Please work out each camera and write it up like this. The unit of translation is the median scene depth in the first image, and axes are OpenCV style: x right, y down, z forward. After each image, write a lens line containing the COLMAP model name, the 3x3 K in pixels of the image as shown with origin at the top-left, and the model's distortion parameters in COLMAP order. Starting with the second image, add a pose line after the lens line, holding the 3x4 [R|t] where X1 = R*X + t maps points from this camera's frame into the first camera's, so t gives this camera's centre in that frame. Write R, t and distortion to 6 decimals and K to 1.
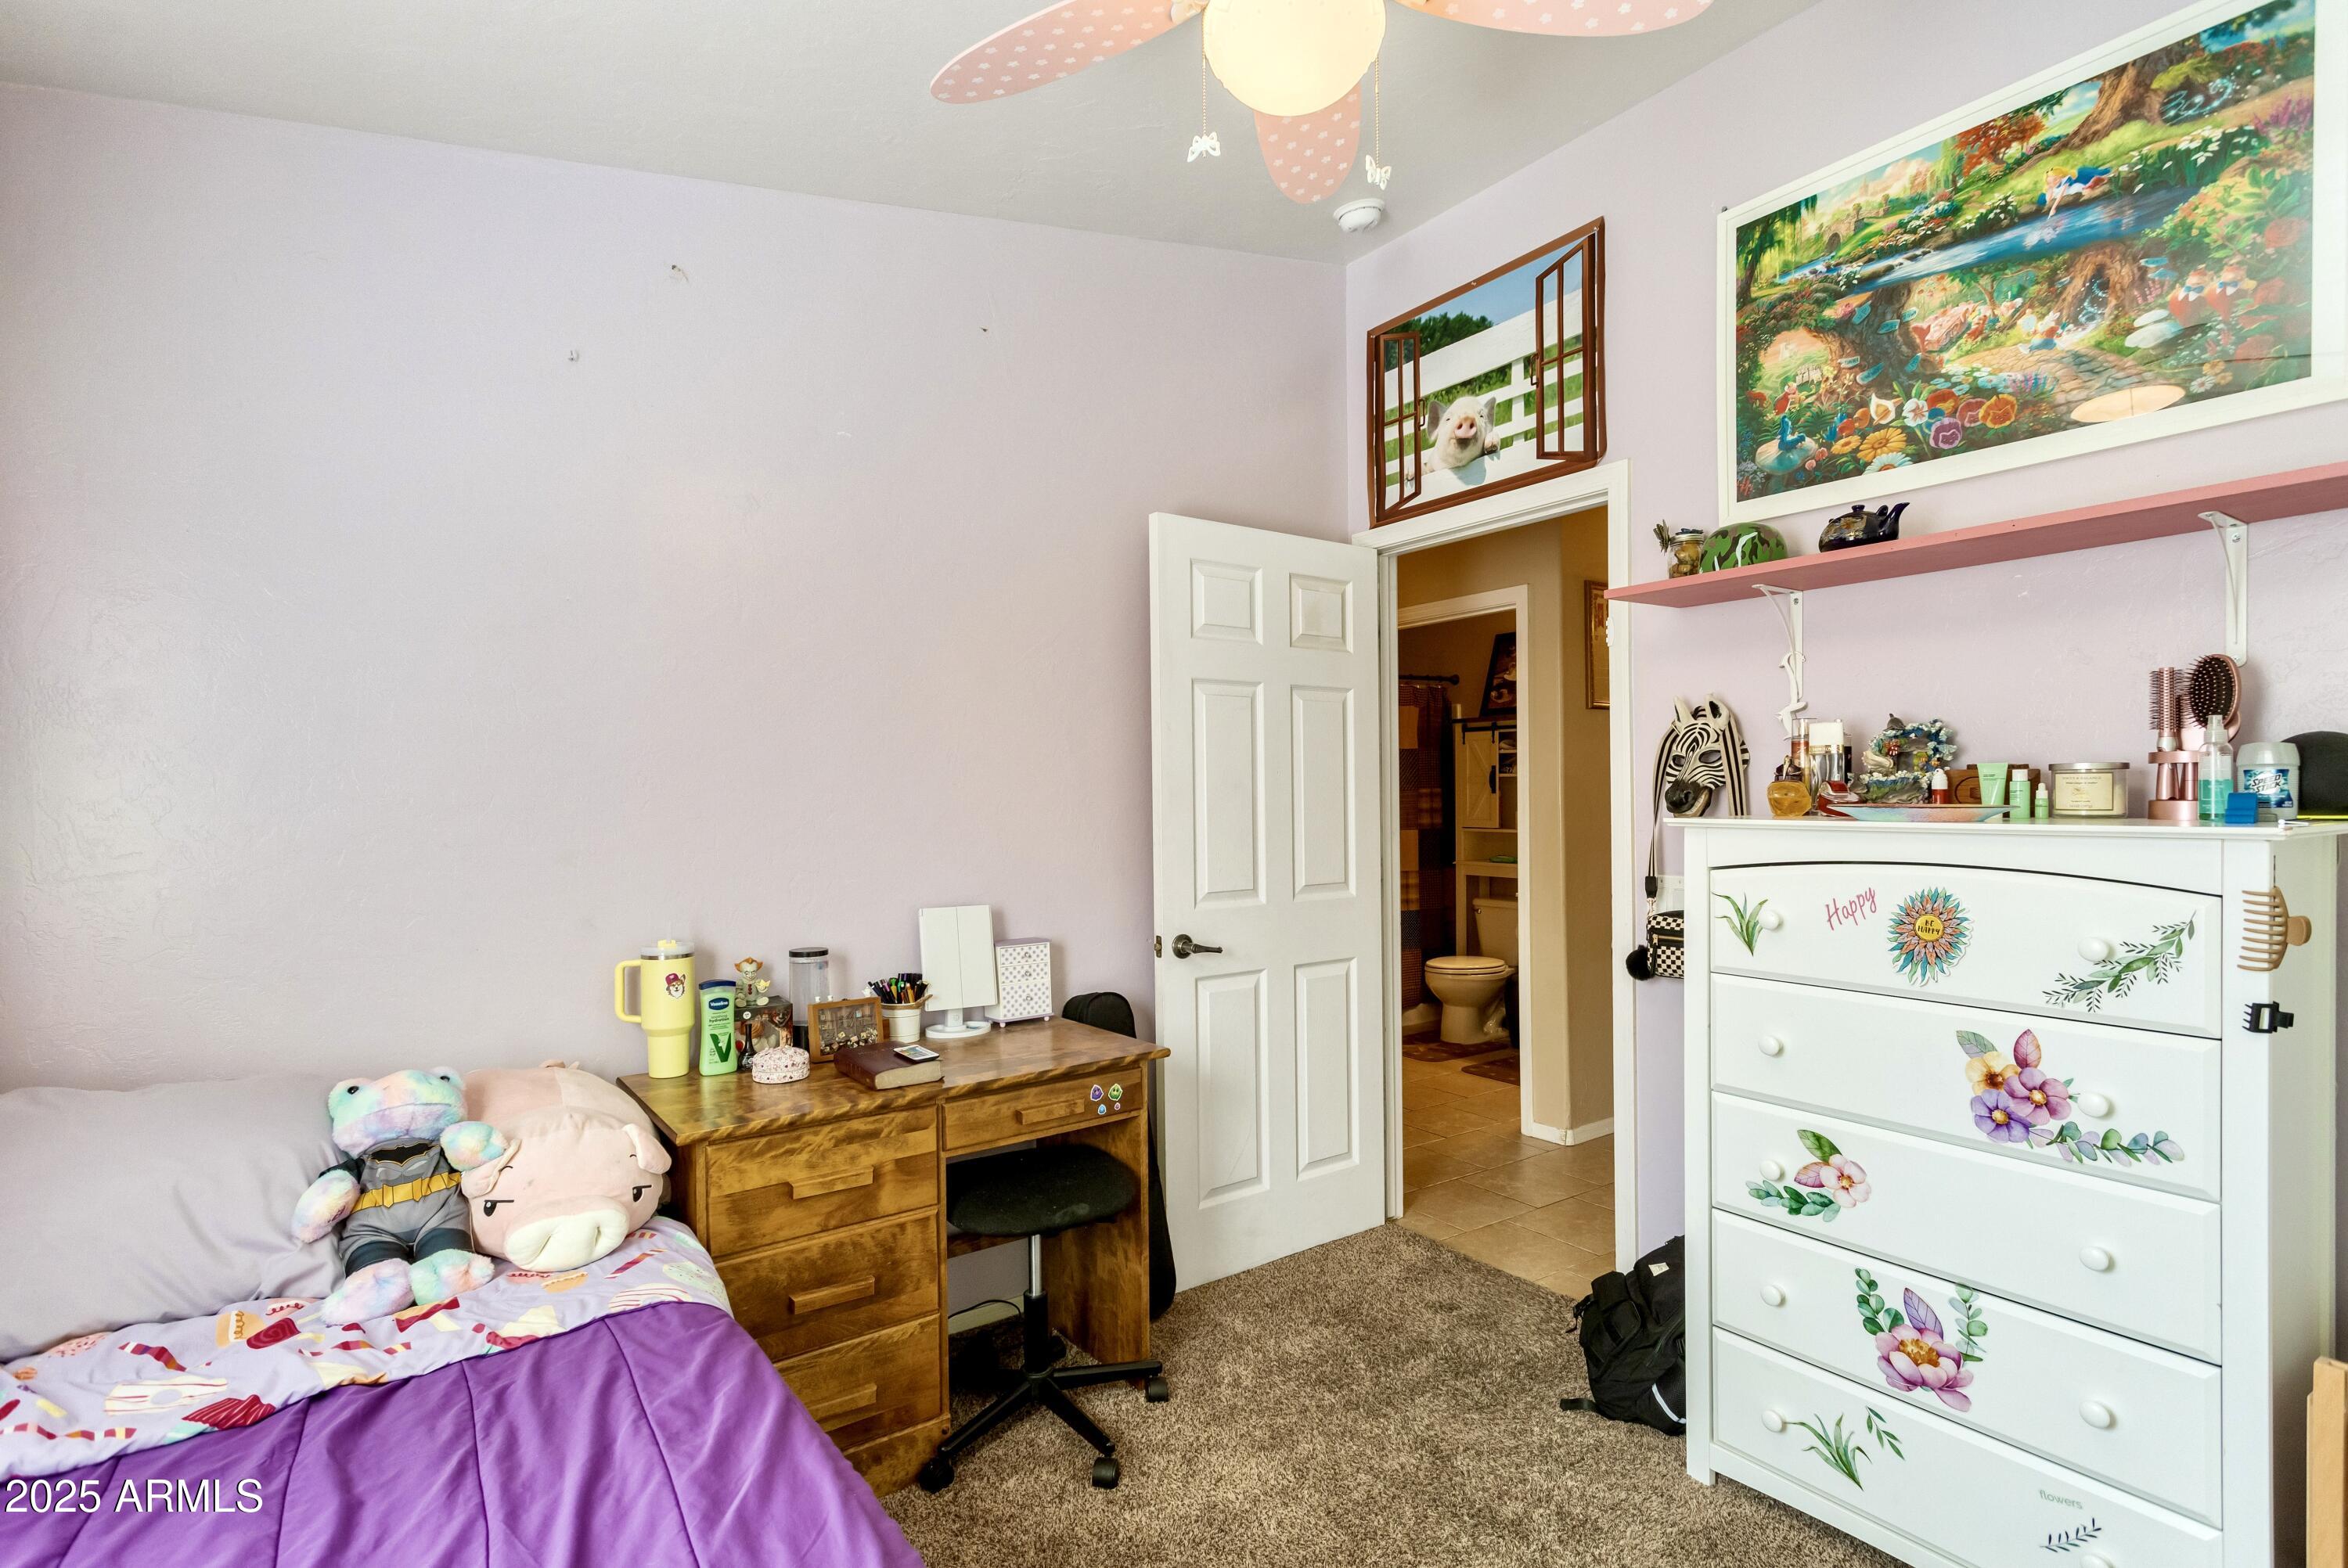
lens RADIAL K [[1139.2, 0, 1175.5], [0, 1139.2, 793.9], [0, 0, 1]] dist [0.001697, -0.000009]
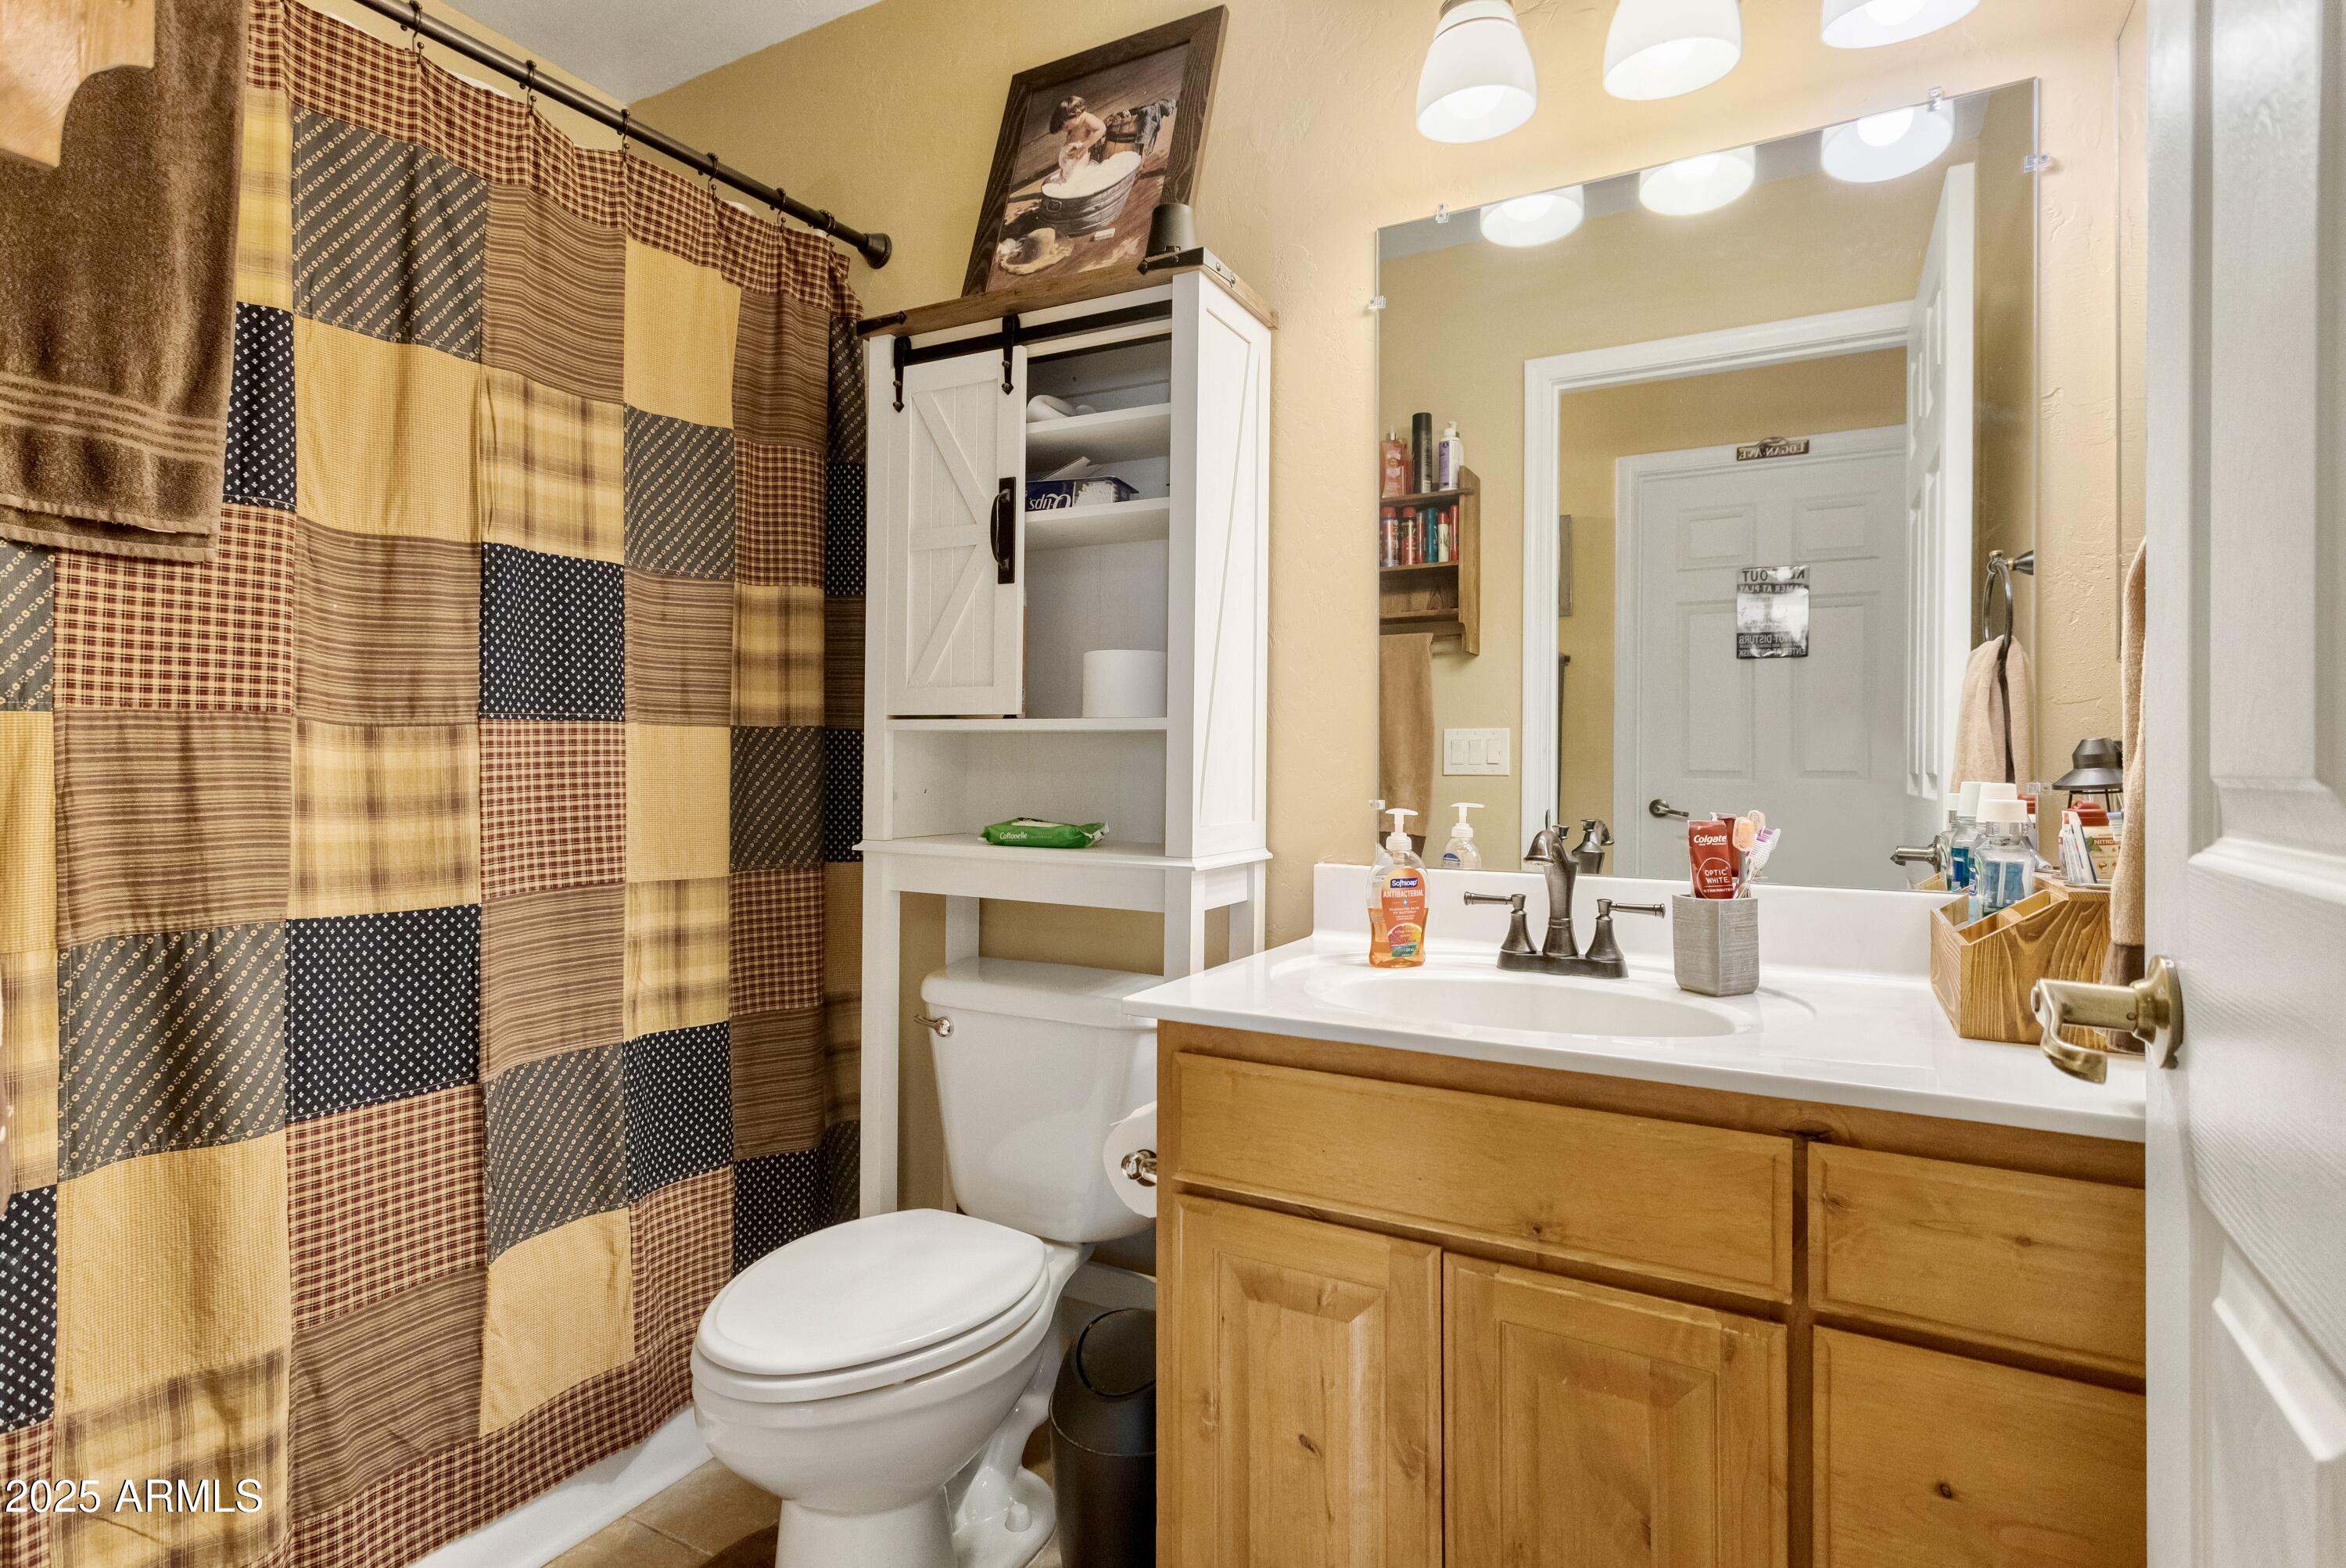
lens RADIAL K [[1138.5, 0, 1173.3], [0, 1138.5, 768.5], [0, 0, 1]] dist [0.001697, -0.000009]
pose [[0.893797, 0.015579, 0.448201, 0.191688], [-0.017201, 0.999852, -0.000452, 0.040935], [-0.448142, -0.007306, 0.893933, 0.729022]]
